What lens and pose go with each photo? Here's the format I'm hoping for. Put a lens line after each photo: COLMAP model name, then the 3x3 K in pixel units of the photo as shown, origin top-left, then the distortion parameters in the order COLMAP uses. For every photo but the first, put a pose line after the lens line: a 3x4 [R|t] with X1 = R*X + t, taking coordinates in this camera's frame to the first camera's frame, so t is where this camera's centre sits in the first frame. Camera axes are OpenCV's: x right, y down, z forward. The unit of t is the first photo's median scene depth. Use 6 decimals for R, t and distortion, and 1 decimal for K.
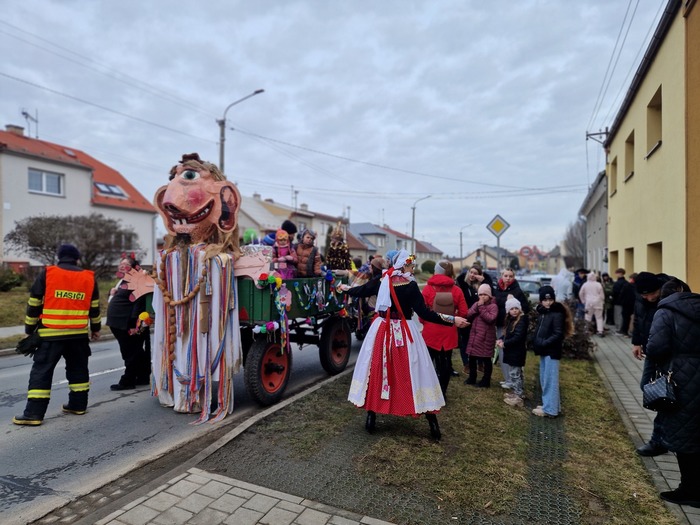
lens RADIAL K [[466.1, 0, 349.4], [0, 466.1, 259.2], [0, 0, 1]] dist [0.072087, -0.069252]
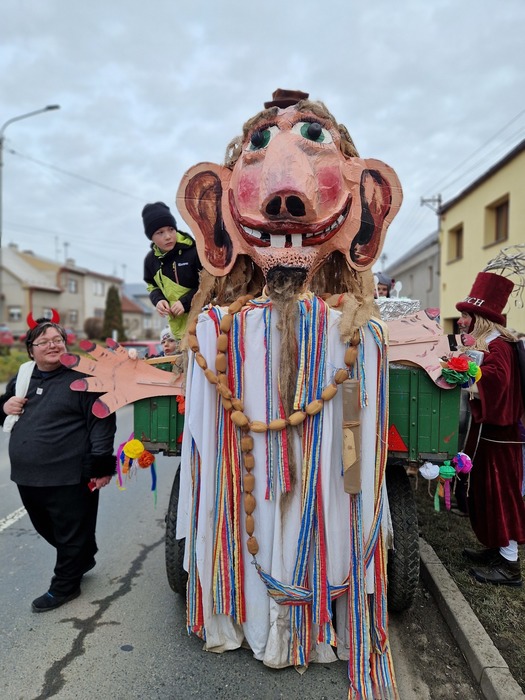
lens RADIAL K [[463.5, 0, 264.0], [0, 463.5, 335.4], [0, 0, 1]] dist [0.058401, -0.064070]
pose [[0.946541, -0.001368, 0.322580, -0.508796], [-0.007692, 0.999611, 0.026808, -0.003118], [-0.322492, -0.027856, 0.946162, 0.587073]]
